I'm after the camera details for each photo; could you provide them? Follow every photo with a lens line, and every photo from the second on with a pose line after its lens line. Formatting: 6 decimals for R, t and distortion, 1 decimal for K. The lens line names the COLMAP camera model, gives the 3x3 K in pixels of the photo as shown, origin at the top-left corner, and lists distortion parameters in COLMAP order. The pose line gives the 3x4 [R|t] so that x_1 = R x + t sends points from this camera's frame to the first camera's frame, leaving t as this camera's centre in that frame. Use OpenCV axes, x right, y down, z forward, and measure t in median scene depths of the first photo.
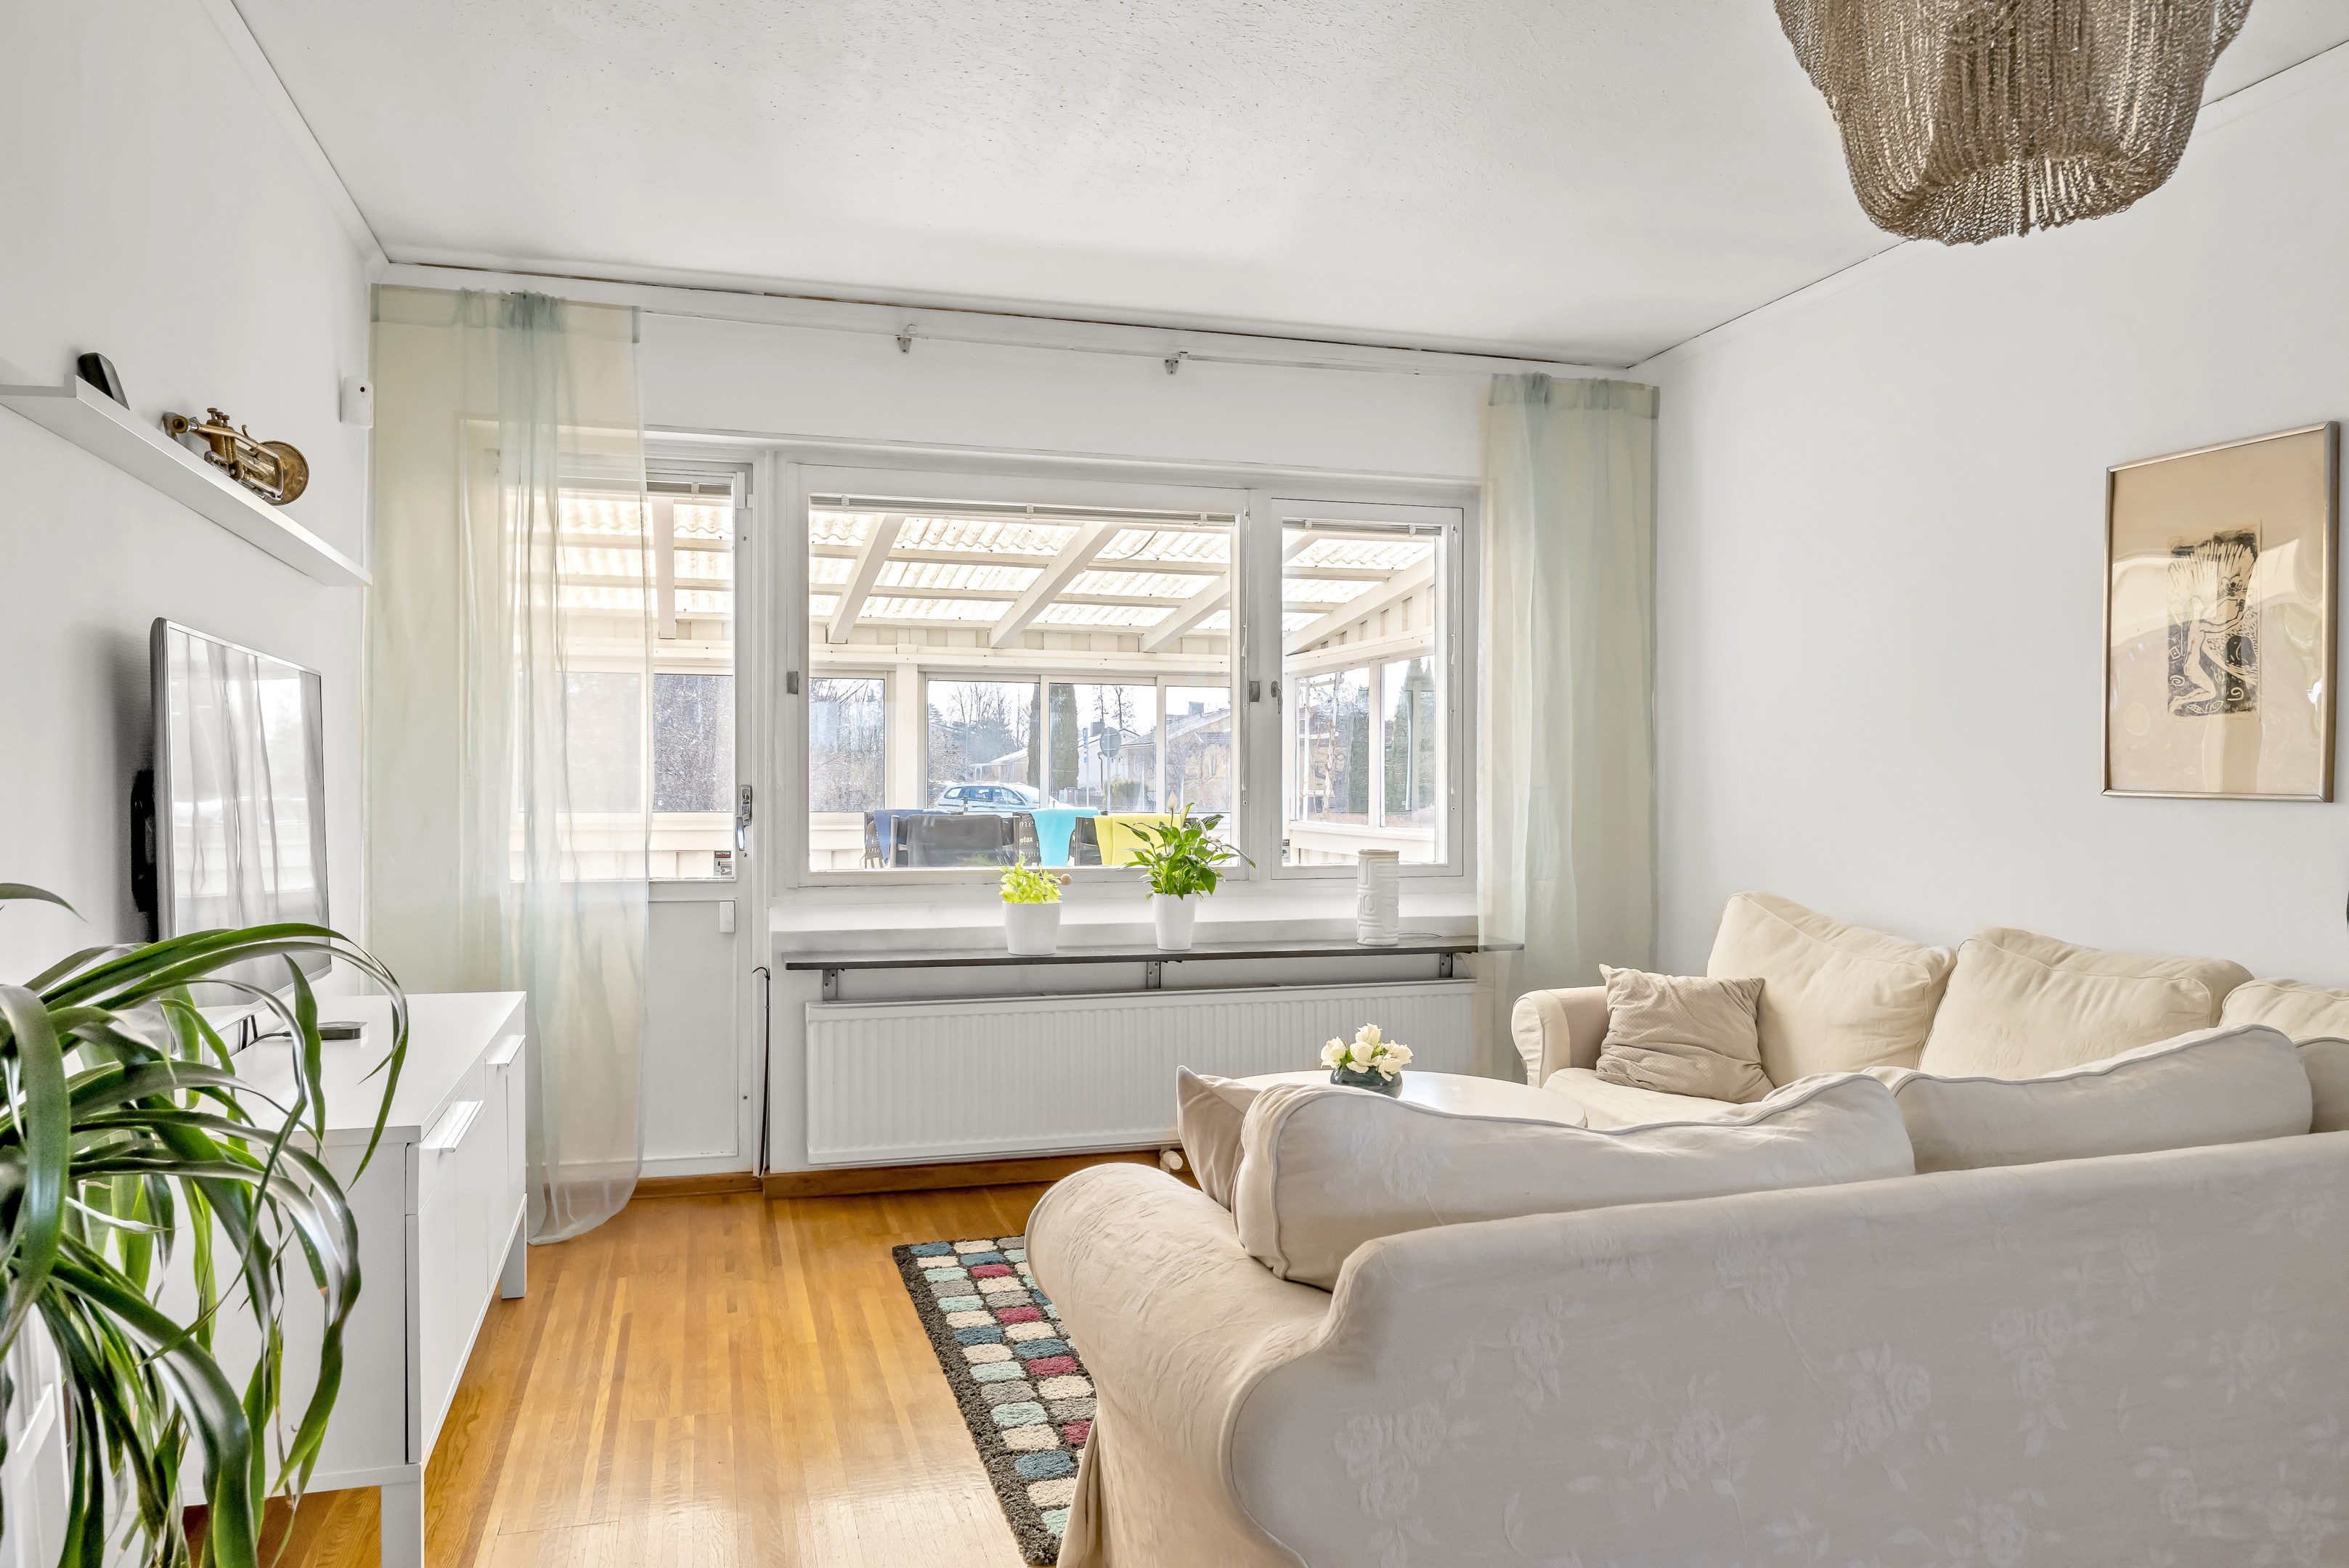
lens RADIAL K [[1548.8, 0, 1118.8], [0, 1548.8, 813.5], [0, 0, 1]] dist [-0.012086, 0.007110]
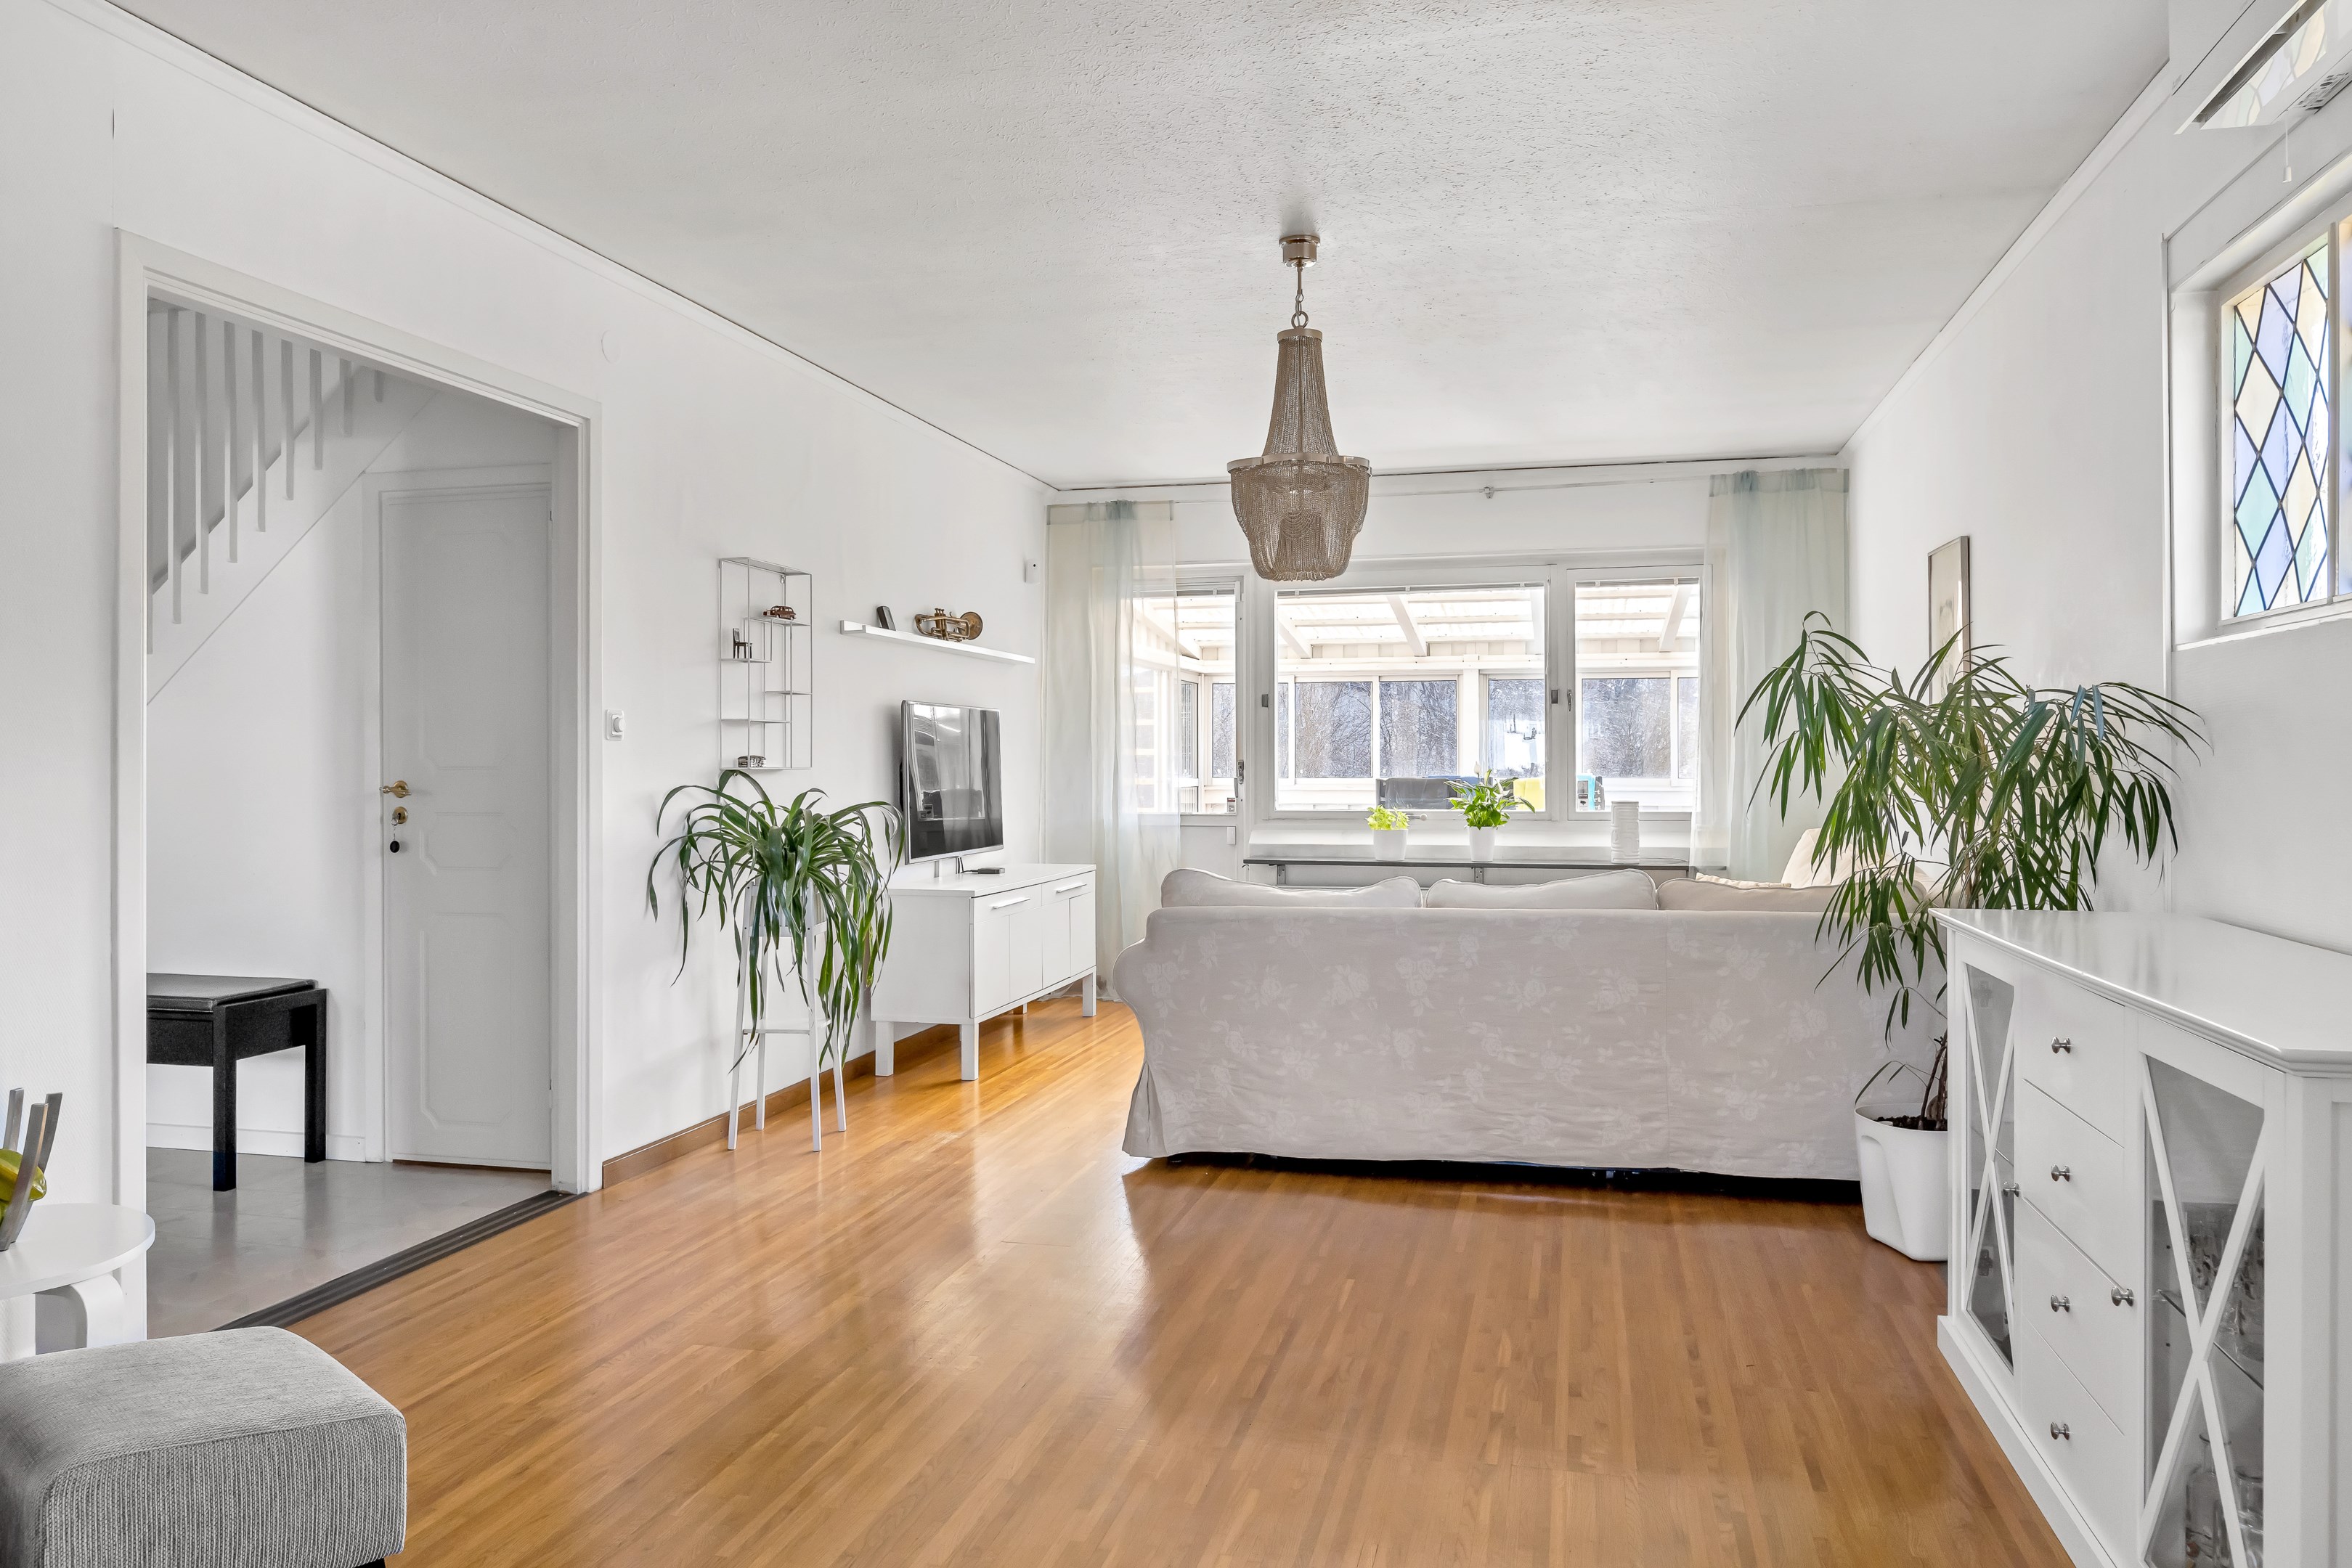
lens RADIAL K [[1550.8, 0, 1174.0], [0, 1550.8, 780.3], [0, 0, 1]] dist [-0.012086, 0.007110]
pose [[0.861844, 0.001900, -0.507170, 0.582395], [-0.003369, 0.999992, -0.001977, 0.008376], [0.507162, 0.003413, 0.861844, -0.547244]]
